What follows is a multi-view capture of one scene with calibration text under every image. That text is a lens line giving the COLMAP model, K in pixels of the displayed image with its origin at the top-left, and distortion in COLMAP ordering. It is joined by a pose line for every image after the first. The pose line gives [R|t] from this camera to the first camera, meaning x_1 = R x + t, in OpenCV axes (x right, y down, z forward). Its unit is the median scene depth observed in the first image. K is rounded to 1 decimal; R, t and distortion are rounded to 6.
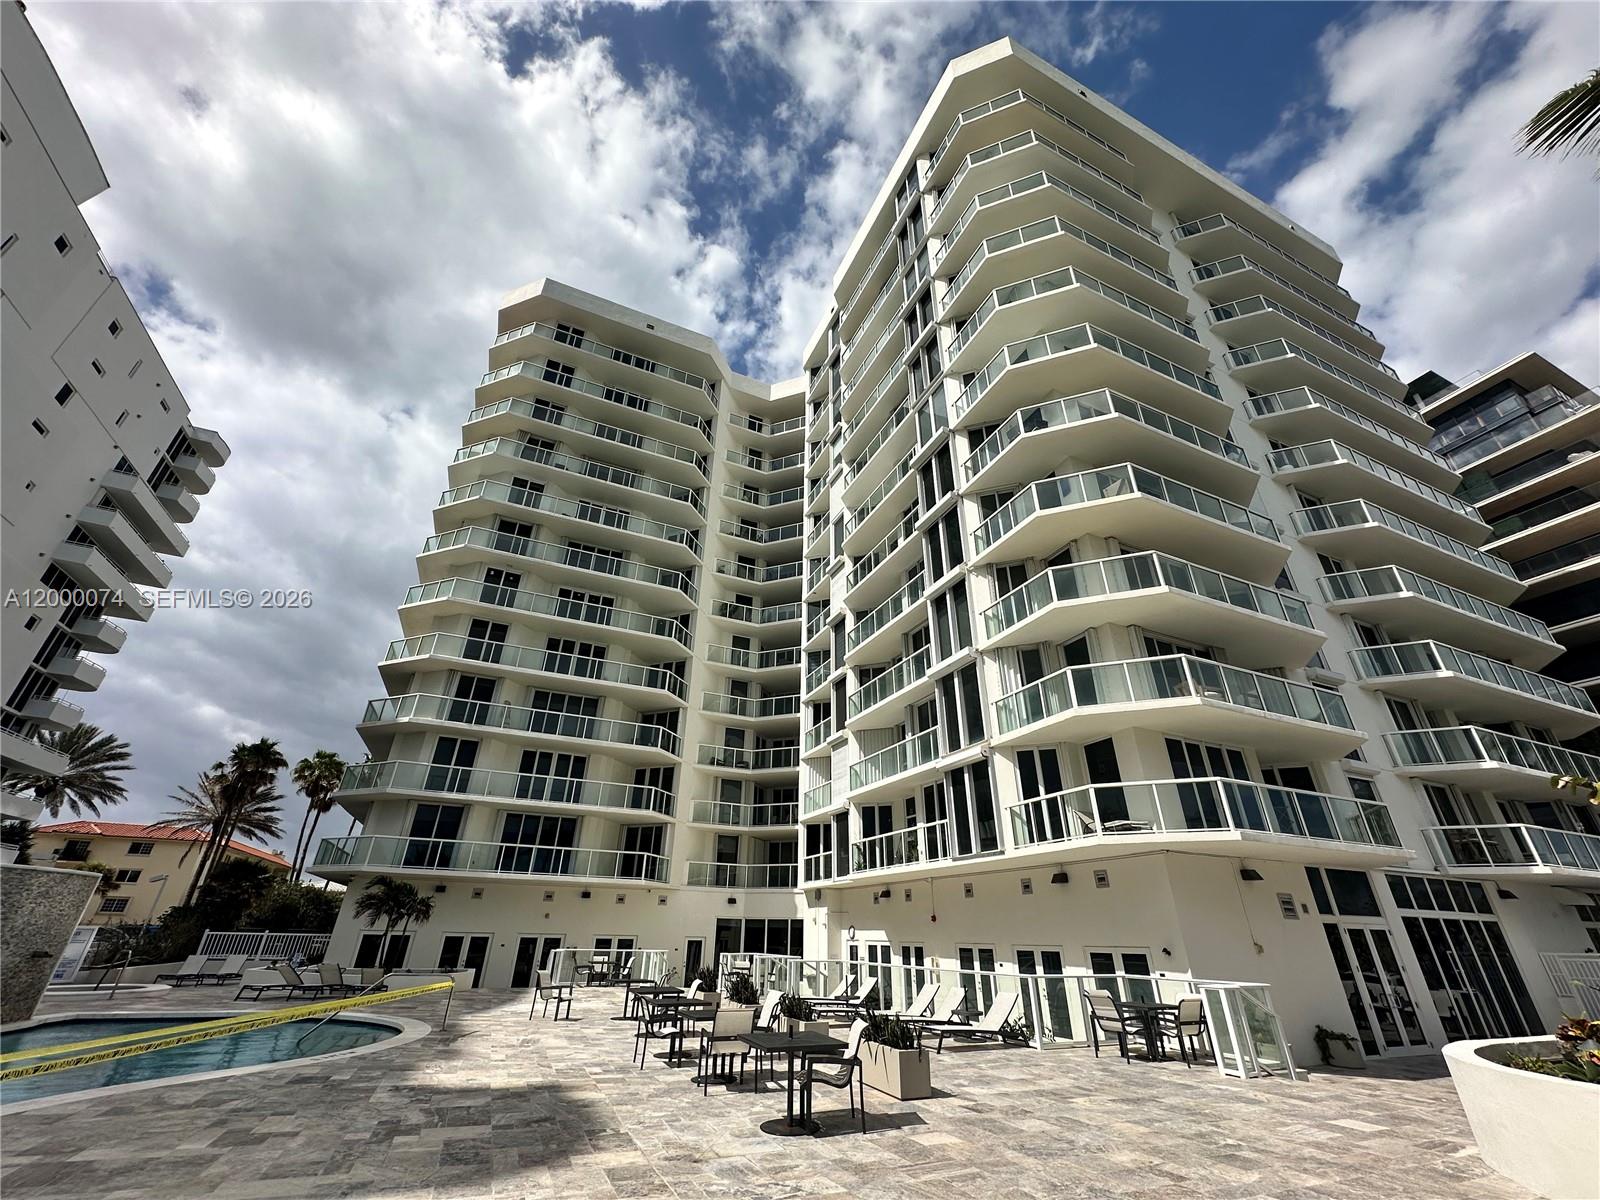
lens RADIAL K [[635.8, 0, 799.4], [0, 635.8, 600.6], [0, 0, 1]] dist [0.000702, 0.000198]
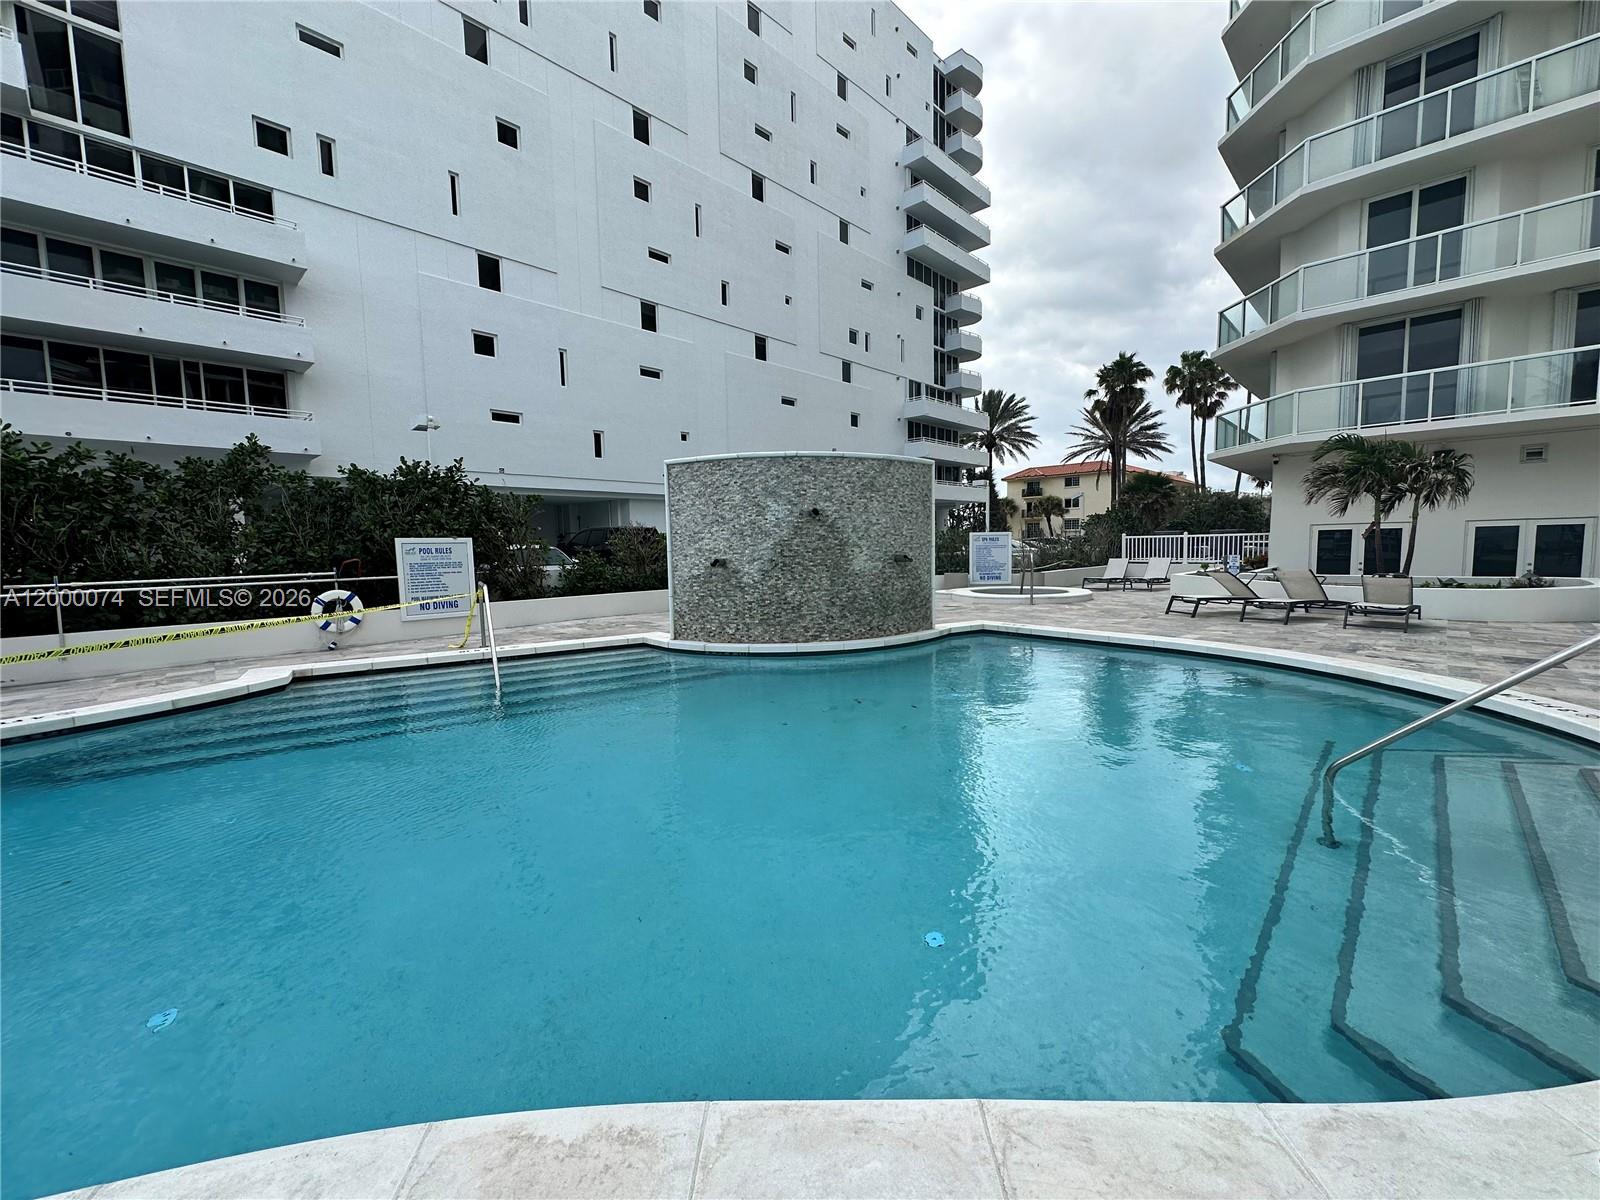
lens RADIAL K [[637.5, 0, 800.6], [0, 637.5, 597.3], [0, 0, 1]] dist [0.001239, 0.000006]
pose [[0.371845, 0.050715, -0.926908, -0.152140], [0.457356, 0.858900, 0.230470, 0.104600], [0.807810, -0.509626, 0.296183, 0.187506]]
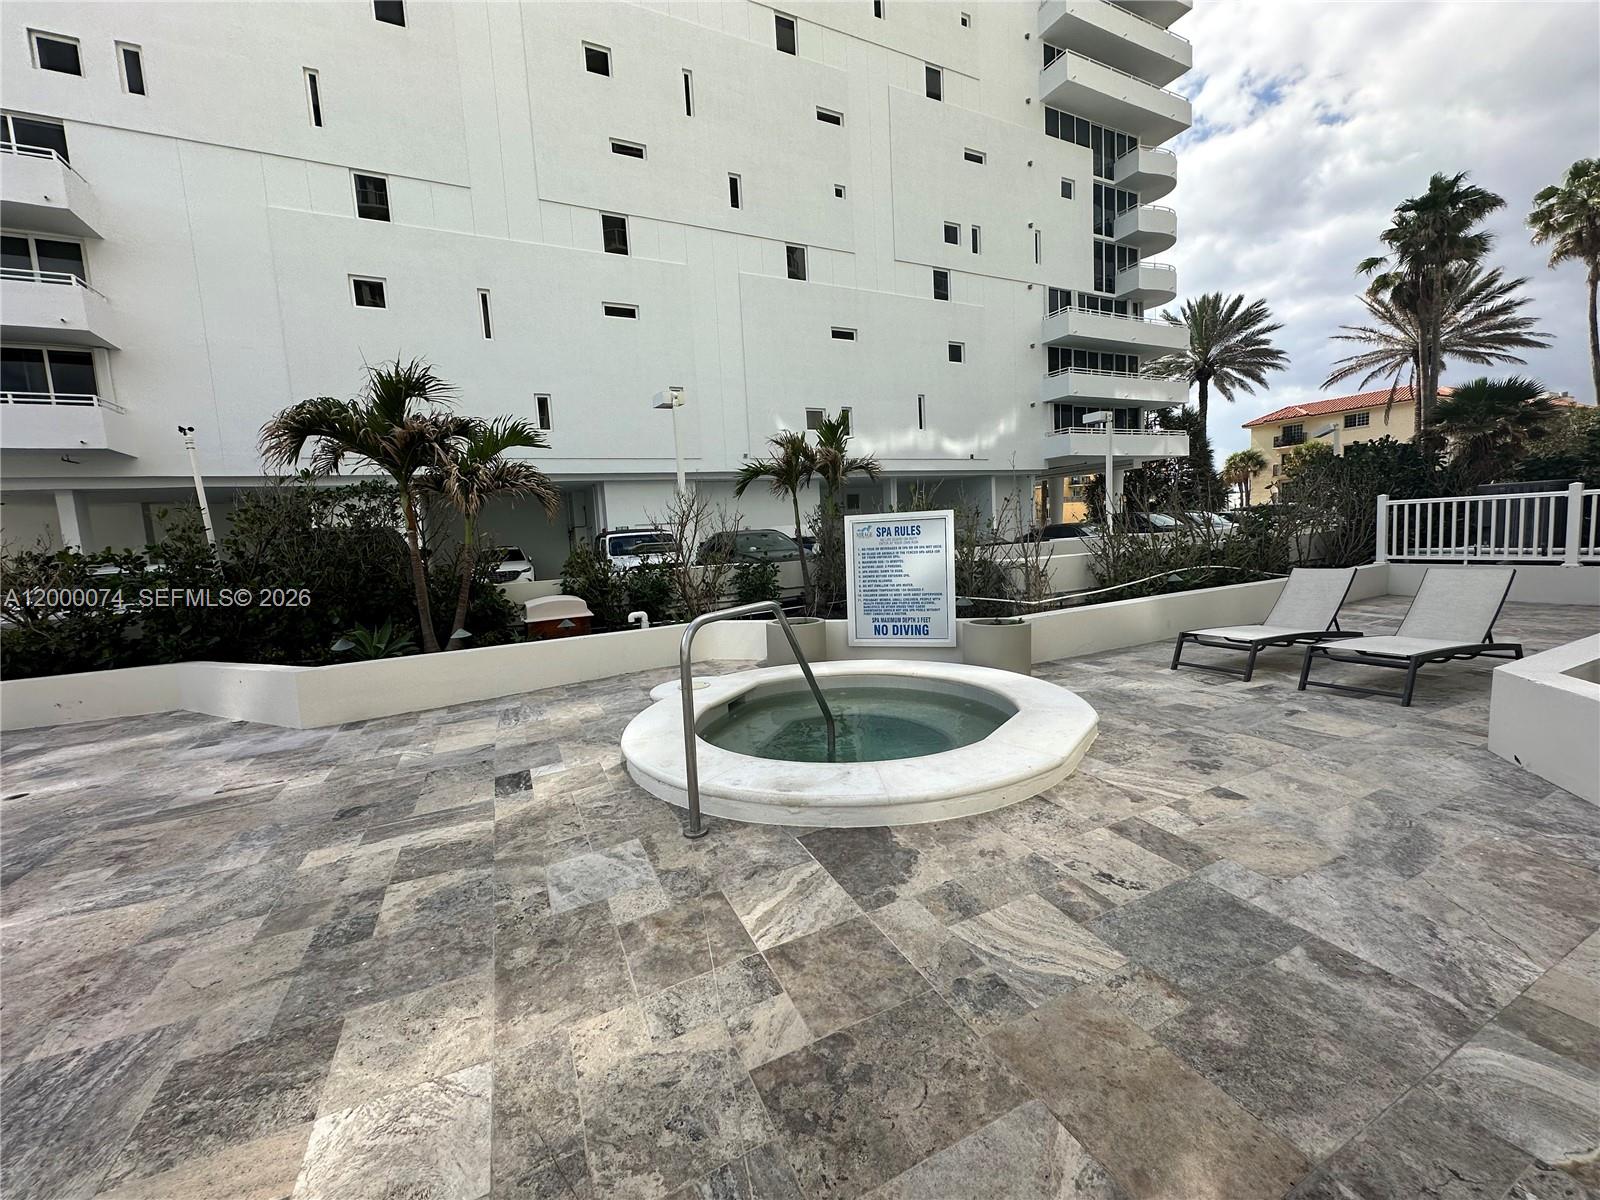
lens RADIAL K [[637.5, 0, 800.6], [0, 637.5, 597.3], [0, 0, 1]] dist [0.001239, 0.000006]
pose [[0.044380, 0.082709, -0.995585, -0.328541], [0.514054, 0.852620, 0.093747, 0.211377], [0.856609, -0.515944, -0.004678, 0.401604]]
